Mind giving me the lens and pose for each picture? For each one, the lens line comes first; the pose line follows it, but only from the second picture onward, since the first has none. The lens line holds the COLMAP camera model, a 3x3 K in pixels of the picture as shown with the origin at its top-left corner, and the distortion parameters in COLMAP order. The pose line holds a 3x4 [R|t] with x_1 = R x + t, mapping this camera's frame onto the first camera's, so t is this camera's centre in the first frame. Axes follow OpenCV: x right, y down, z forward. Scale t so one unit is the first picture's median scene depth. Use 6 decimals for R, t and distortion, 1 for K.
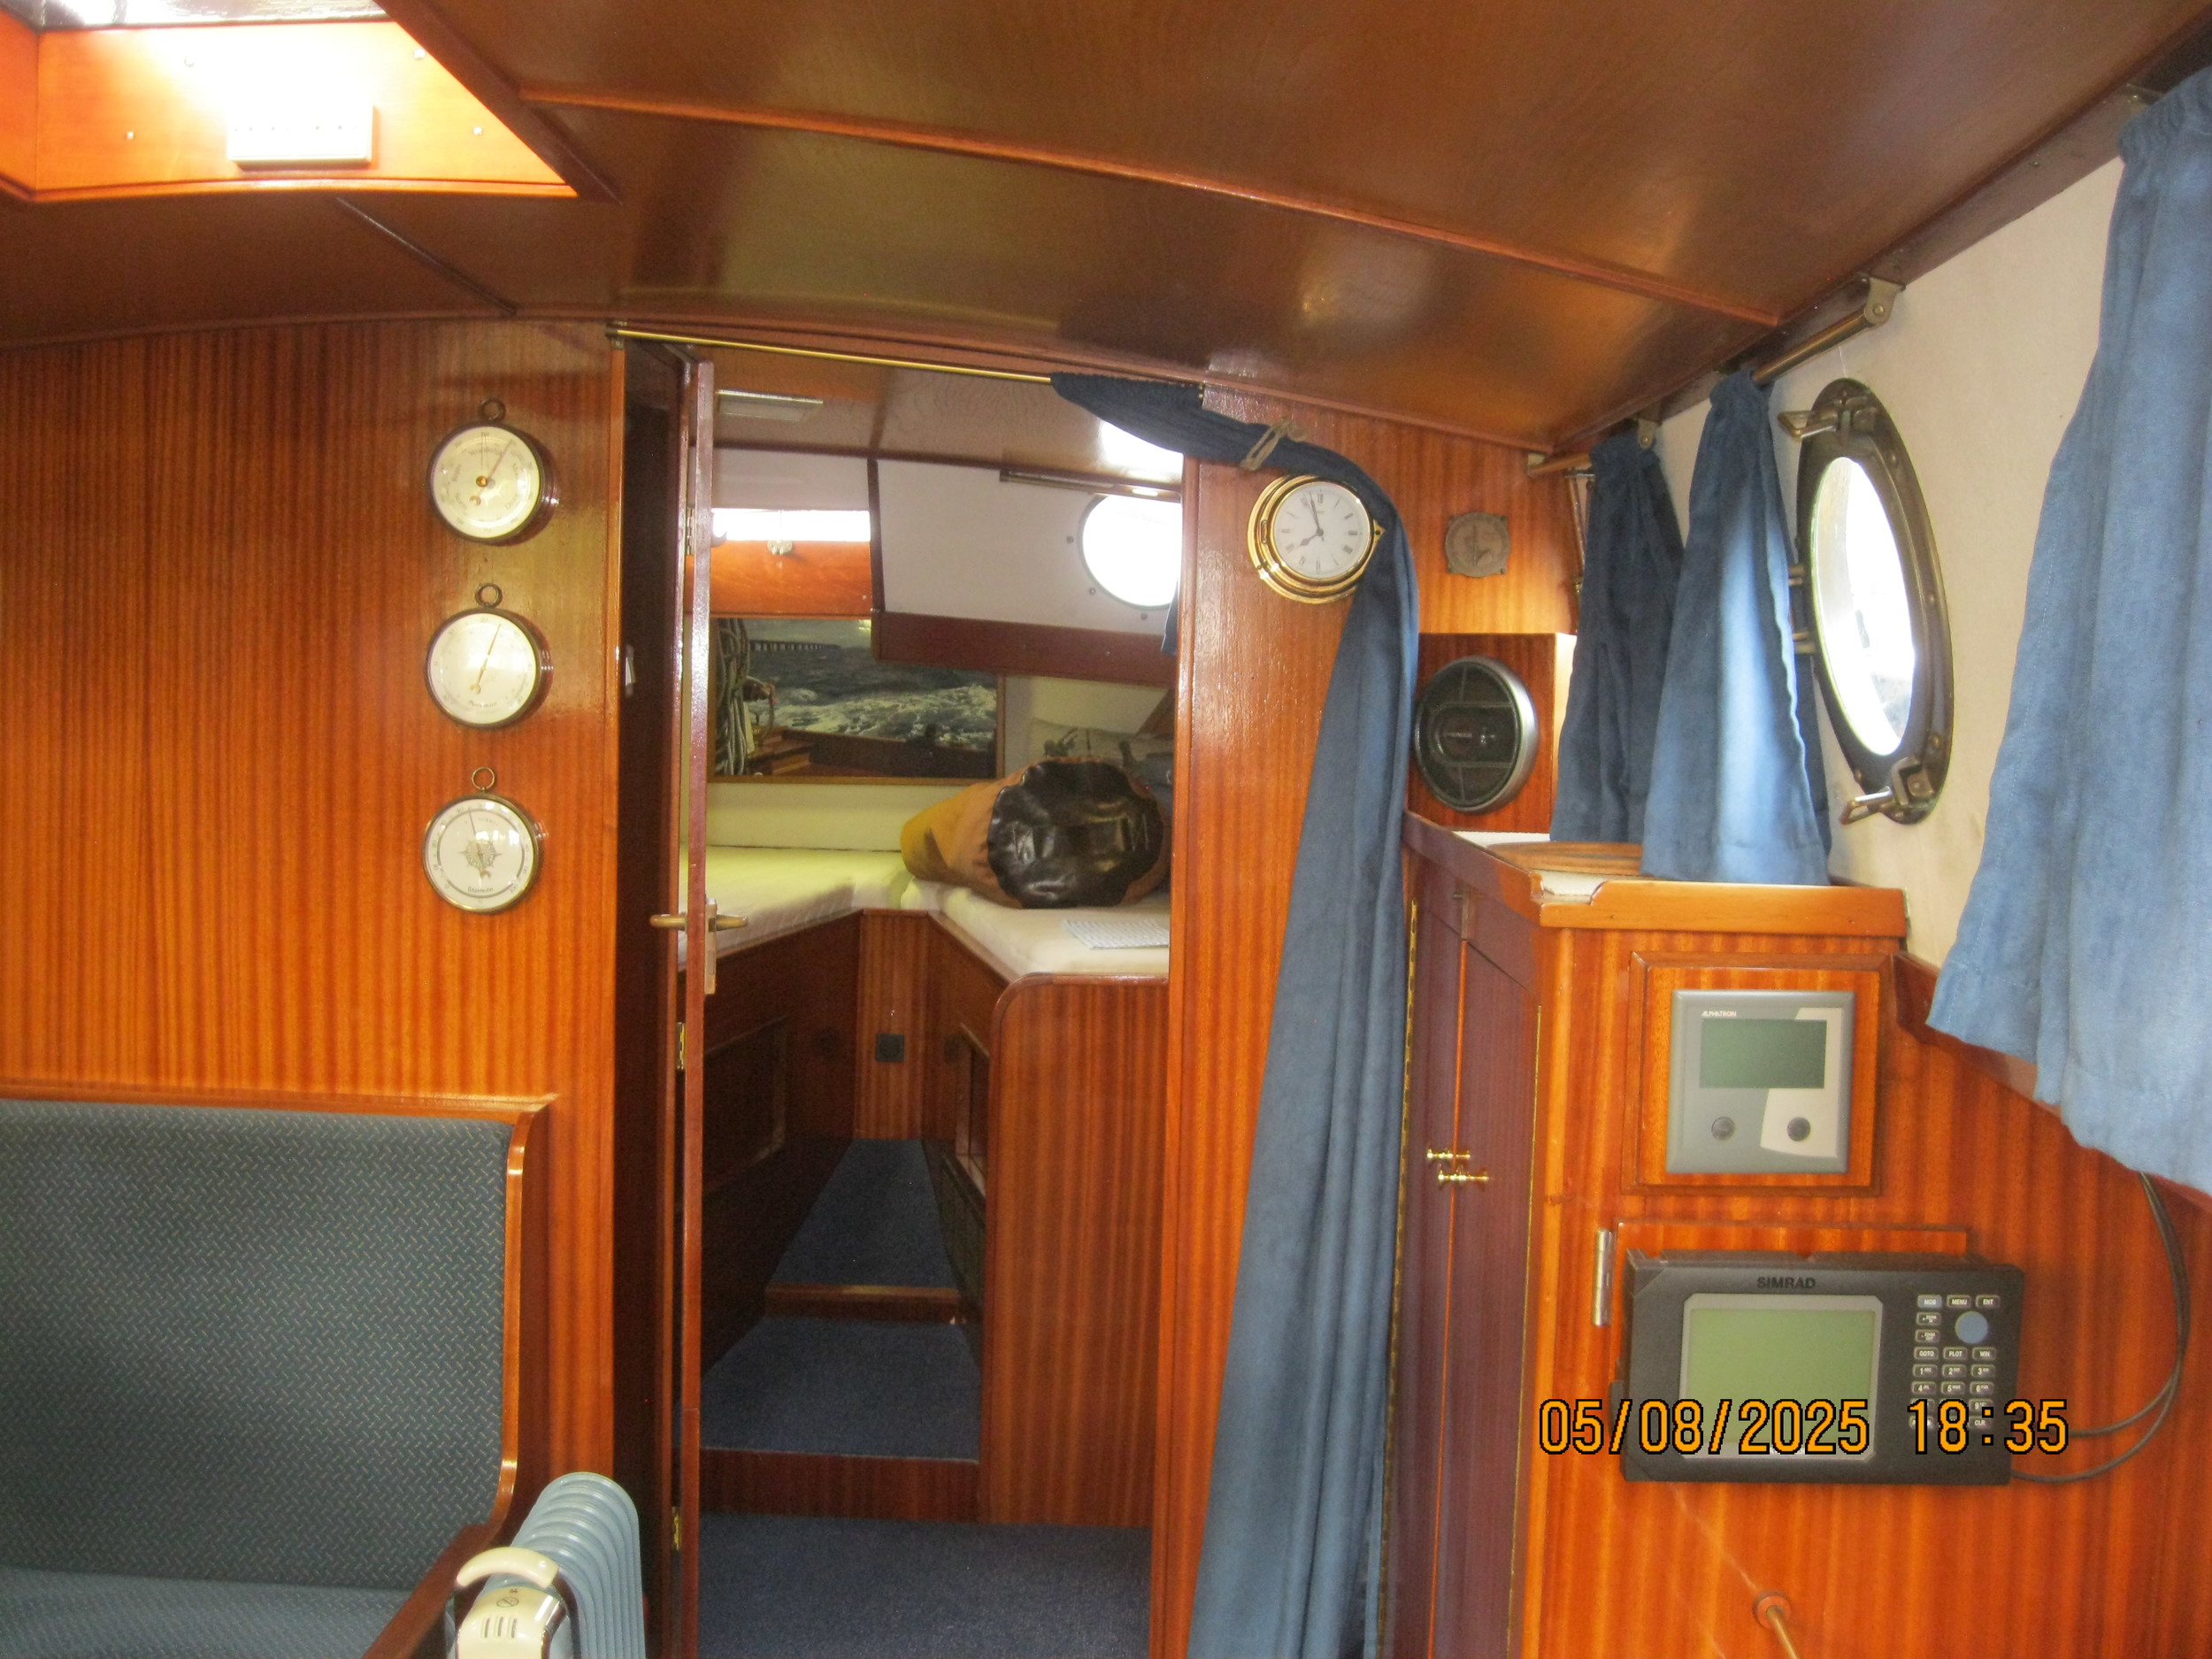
lens RADIAL K [[2309.8, 0, 1106.0], [0, 2309.8, 829.5], [0, 0, 1]] dist [-0.124414, 0.067131]
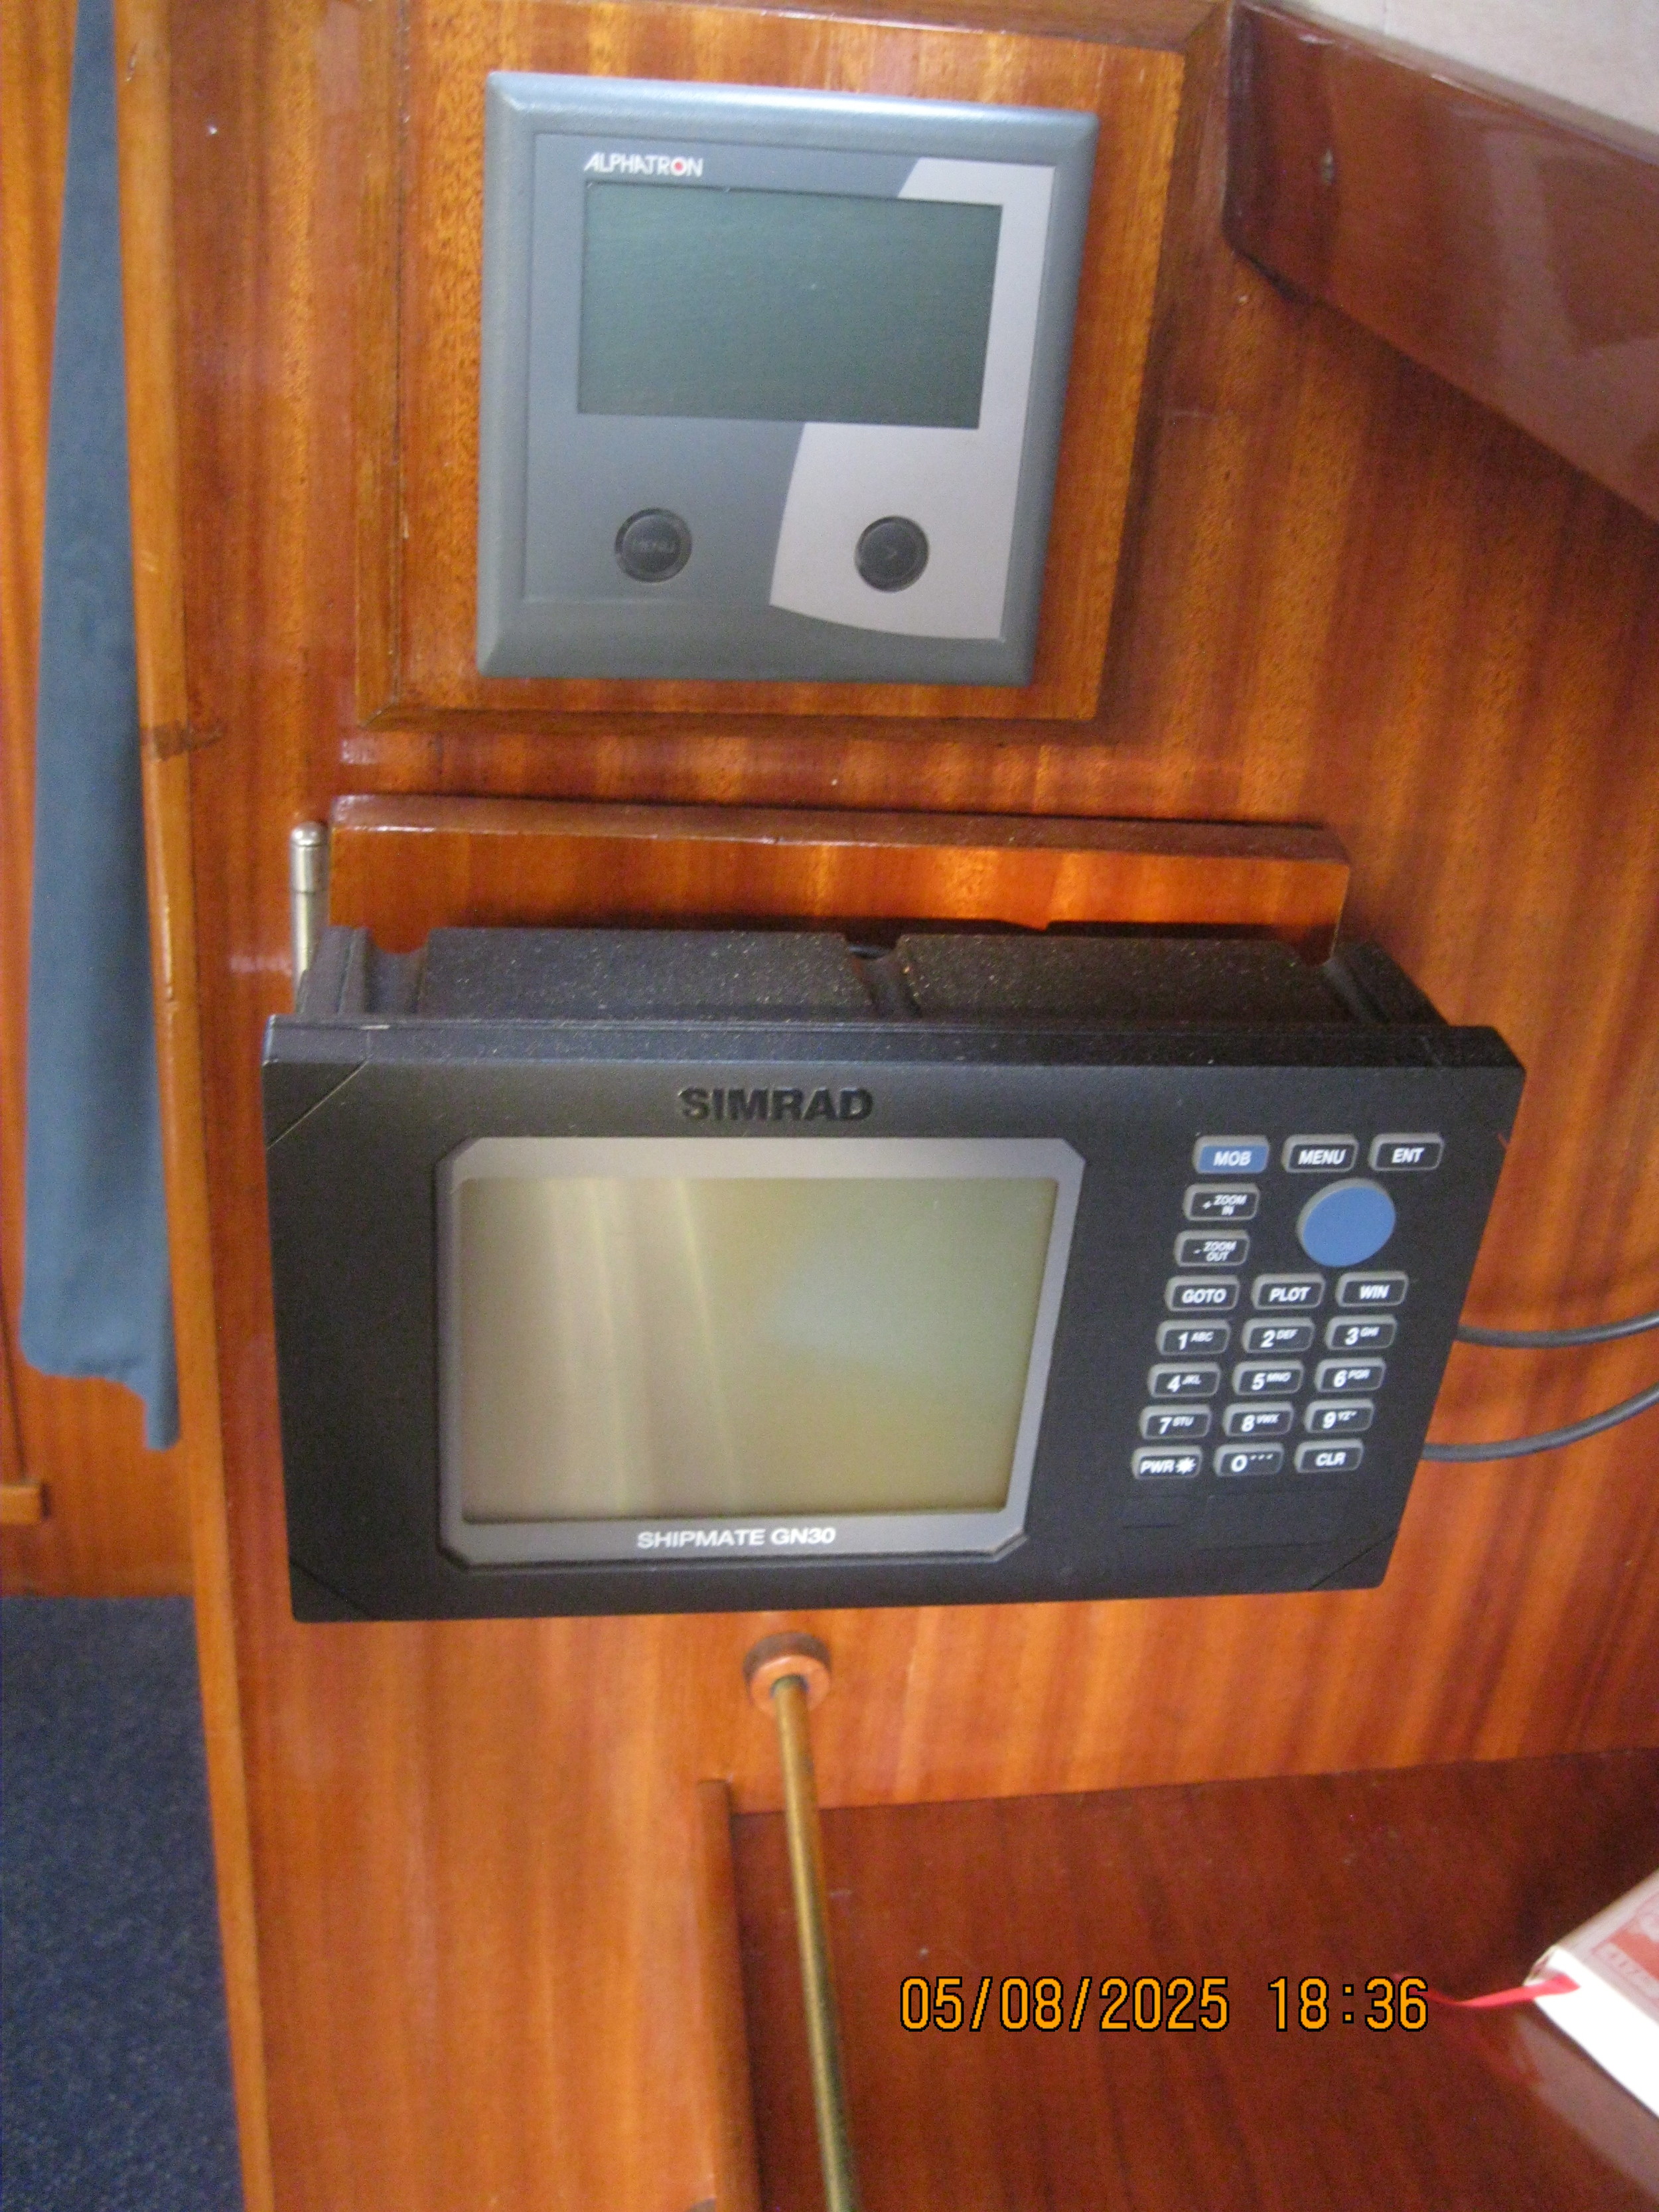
lens RADIAL K [[2309.7, 0, 842.1], [0, 2309.7, 1104.9], [0, 0, 1]] dist [-0.124414, 0.067131]
pose [[0.982799, -0.026755, 0.182730, 0.071512], [-0.054804, 0.902627, 0.426921, 0.019361], [-0.176360, -0.429592, 0.885634, 0.206567]]
